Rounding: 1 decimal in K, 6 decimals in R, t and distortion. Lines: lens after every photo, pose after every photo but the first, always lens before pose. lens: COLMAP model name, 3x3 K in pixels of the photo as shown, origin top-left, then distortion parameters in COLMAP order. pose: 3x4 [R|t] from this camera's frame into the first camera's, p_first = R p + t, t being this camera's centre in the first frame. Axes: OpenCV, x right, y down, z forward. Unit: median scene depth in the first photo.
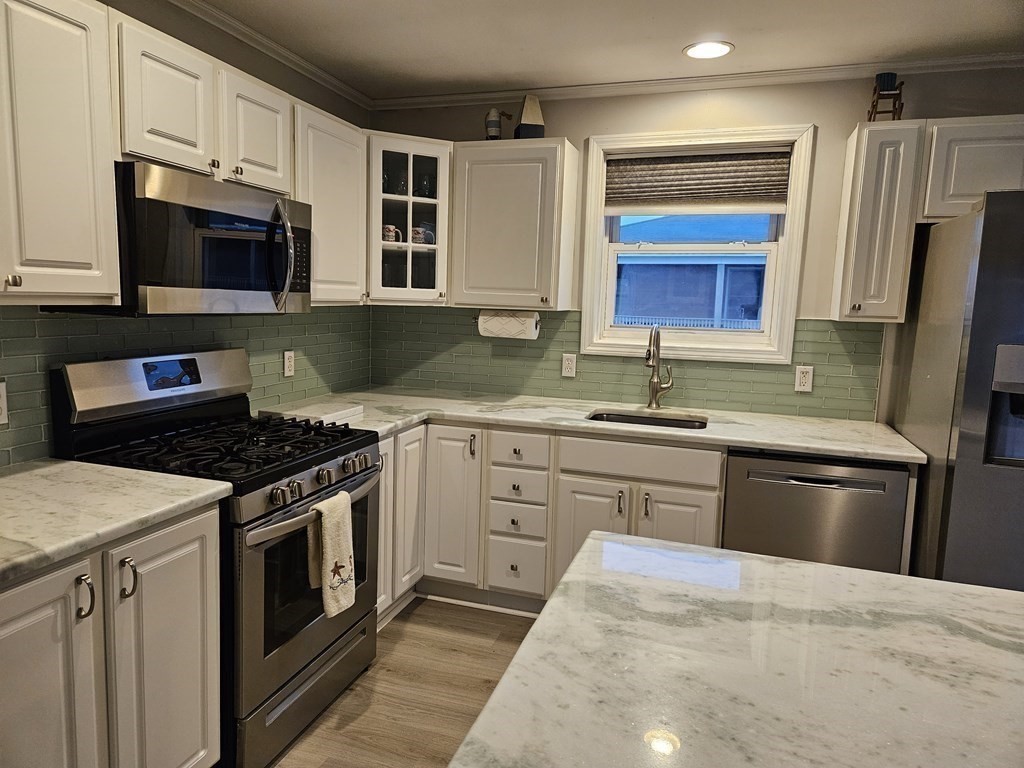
lens RADIAL K [[677.6, 0, 493.3], [0, 677.6, 388.9], [0, 0, 1]] dist [0.084378, -0.068200]
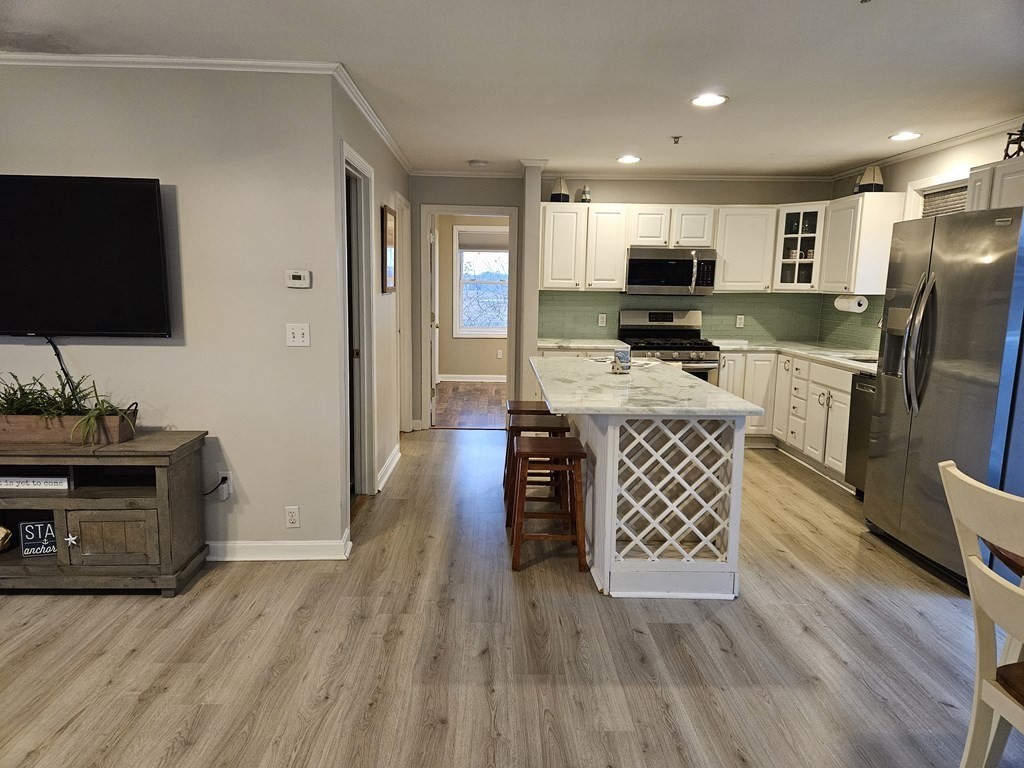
lens RADIAL K [[677.6, 0, 504.0], [0, 677.6, 387.7], [0, 0, 1]] dist [0.084378, -0.068200]
pose [[0.338803, 0.121159, -0.933024, 1.394625], [-0.133656, 0.987815, 0.079740, 0.090723], [0.931315, 0.097688, 0.350868, -0.373620]]
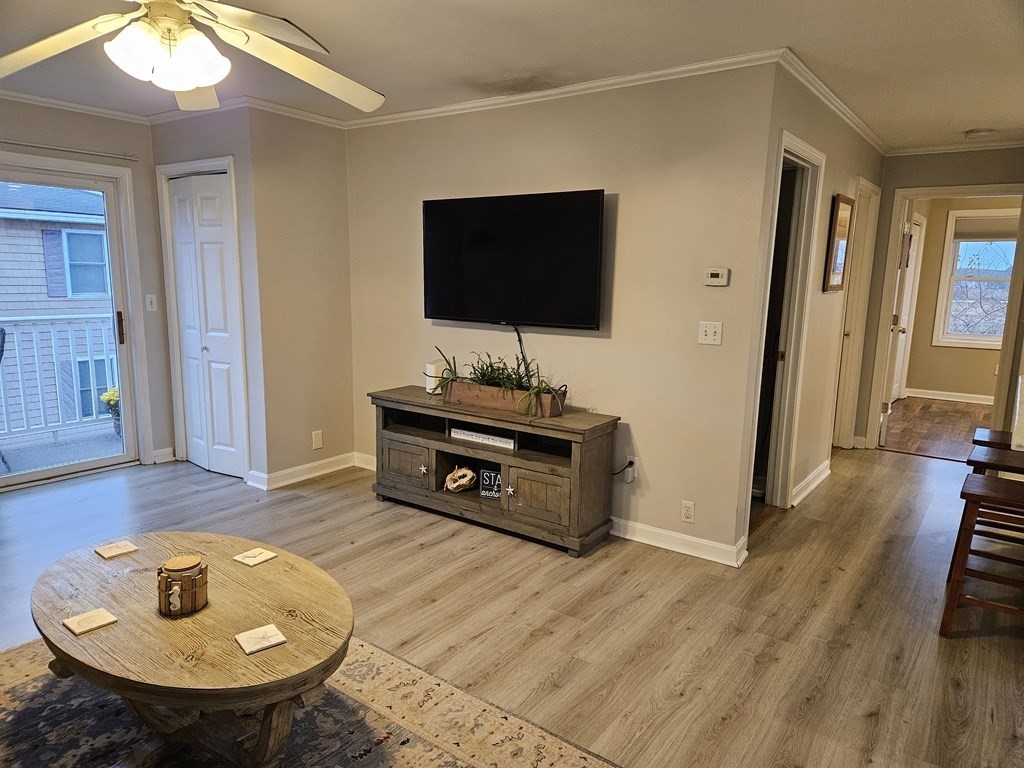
lens RADIAL K [[677.6, 0, 506.1], [0, 677.6, 390.1], [0, 0, 1]] dist [0.084378, -0.068200]
pose [[-0.301254, 0.128194, -0.944888, 1.396636], [-0.154443, 0.971278, 0.181015, 0.080227], [0.940954, 0.200463, -0.272803, -0.298506]]
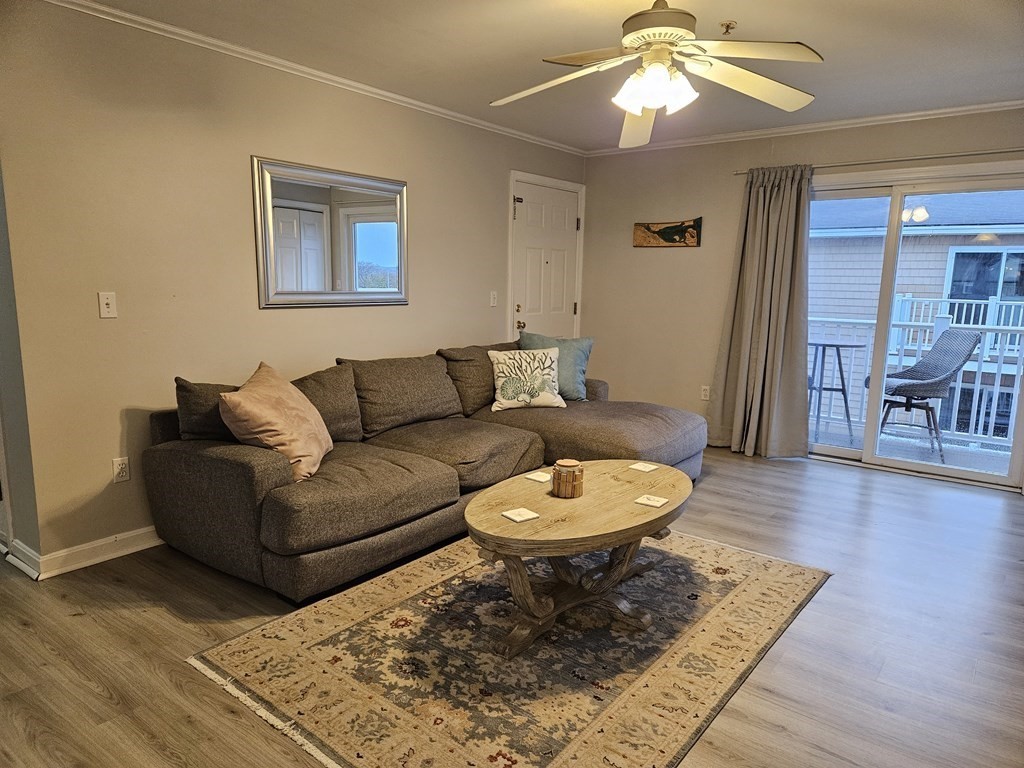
lens RADIAL K [[677.6, 0, 511.2], [0, 677.6, 391.4], [0, 0, 1]] dist [0.084378, -0.068200]
pose [[-0.946804, -0.094256, 0.307698, 0.738099], [0.001299, 0.955018, 0.296546, 0.045269], [-0.321808, 0.281171, -0.904092, 0.064043]]
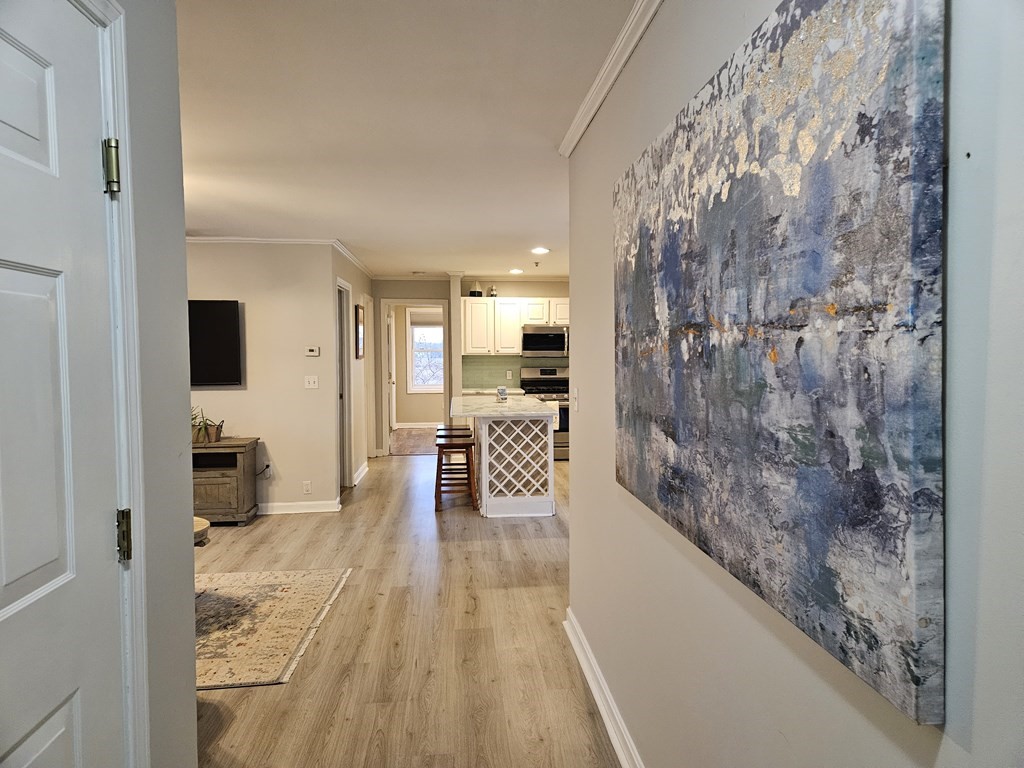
lens RADIAL K [[677.6, 0, 517.2], [0, 677.6, 385.5], [0, 0, 1]] dist [0.084378, -0.068200]
pose [[0.409639, 0.017321, -0.912083, 2.253429], [-0.108097, 0.993697, -0.029678, 0.141173], [0.905821, 0.110751, 0.408929, -0.565152]]
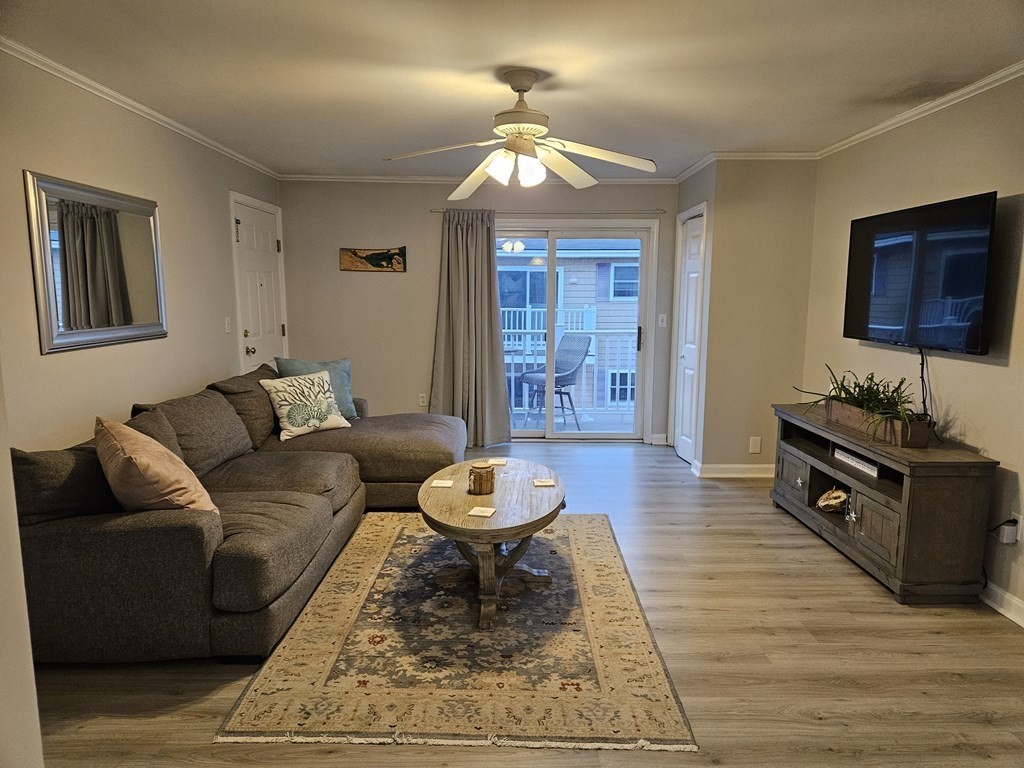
lens RADIAL K [[677.6, 0, 517.6], [0, 677.6, 396.7], [0, 0, 1]] dist [0.084378, -0.068200]
pose [[-0.942403, 0.020730, -0.333837, 1.214440], [-0.073868, 0.960535, 0.268171, 0.004435], [0.326222, 0.277385, -0.903680, 0.212963]]
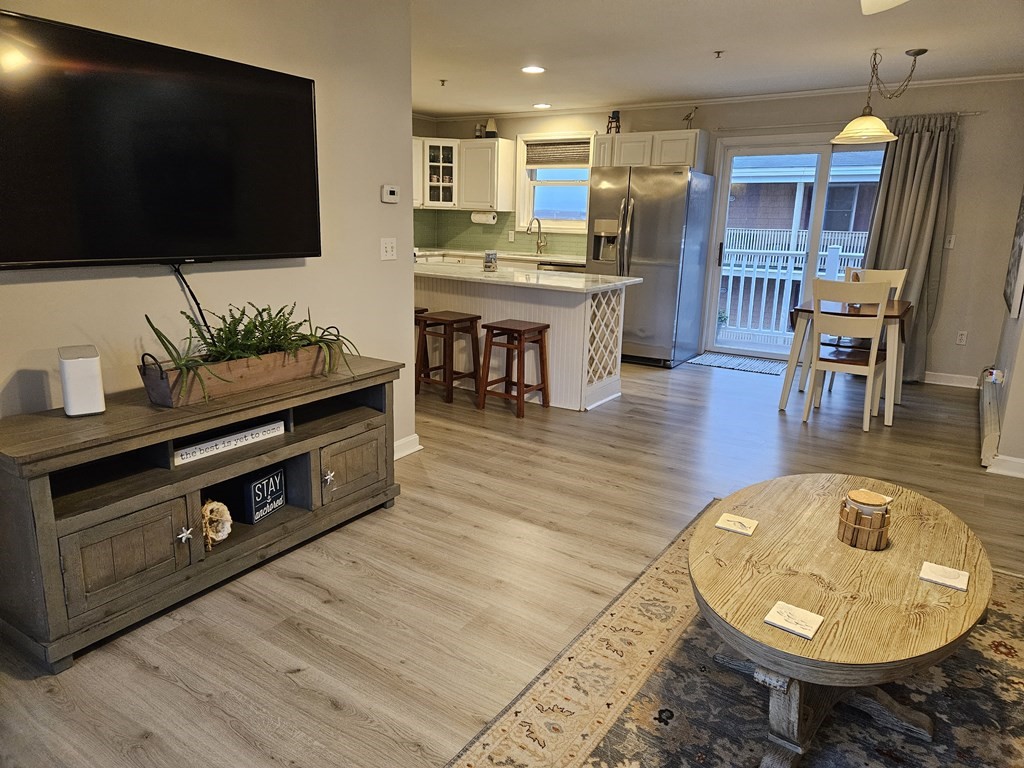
lens RADIAL K [[677.6, 0, 514.5], [0, 677.6, 380.0], [0, 0, 1]] dist [0.084378, -0.068200]
pose [[0.968073, 0.057680, -0.243942, 0.766538], [-0.033554, 0.994226, 0.101930, 0.230376], [0.248413, -0.090491, 0.964418, -1.356299]]
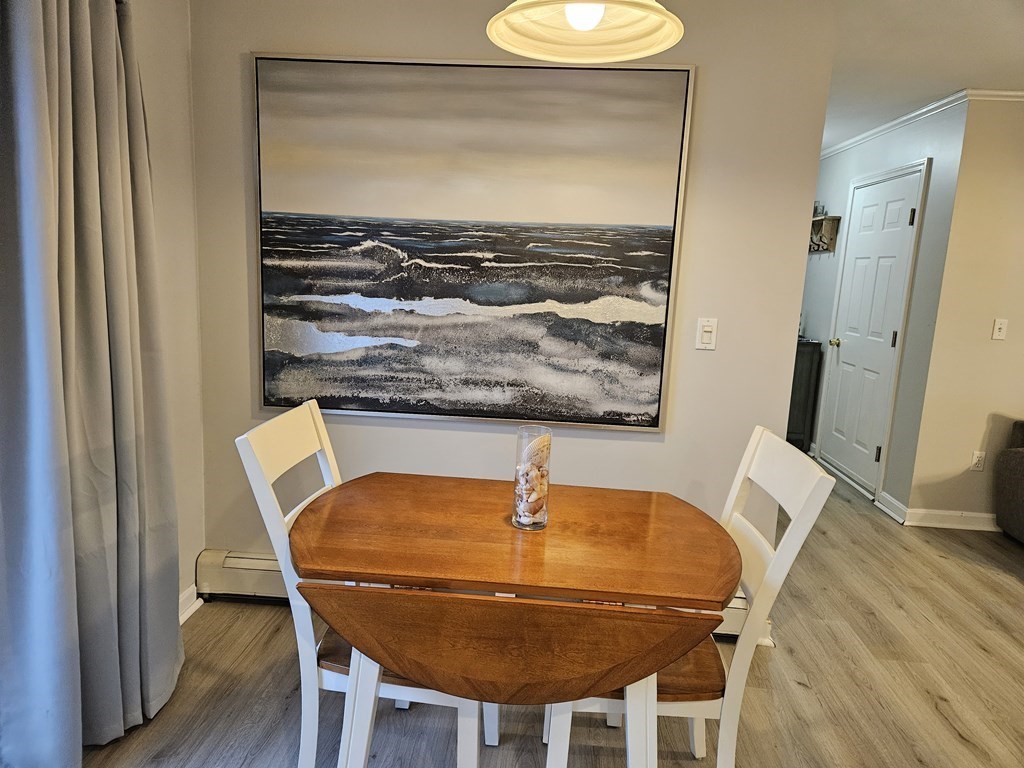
lens RADIAL K [[677.6, 0, 508.8], [0, 677.6, 379.4], [0, 0, 1]] dist [0.084378, -0.068200]
pose [[-0.254987, -0.195714, 0.946931, 0.635648], [0.076388, 0.972164, 0.221499, -0.033524], [-0.963922, 0.128814, -0.232939, 0.459256]]
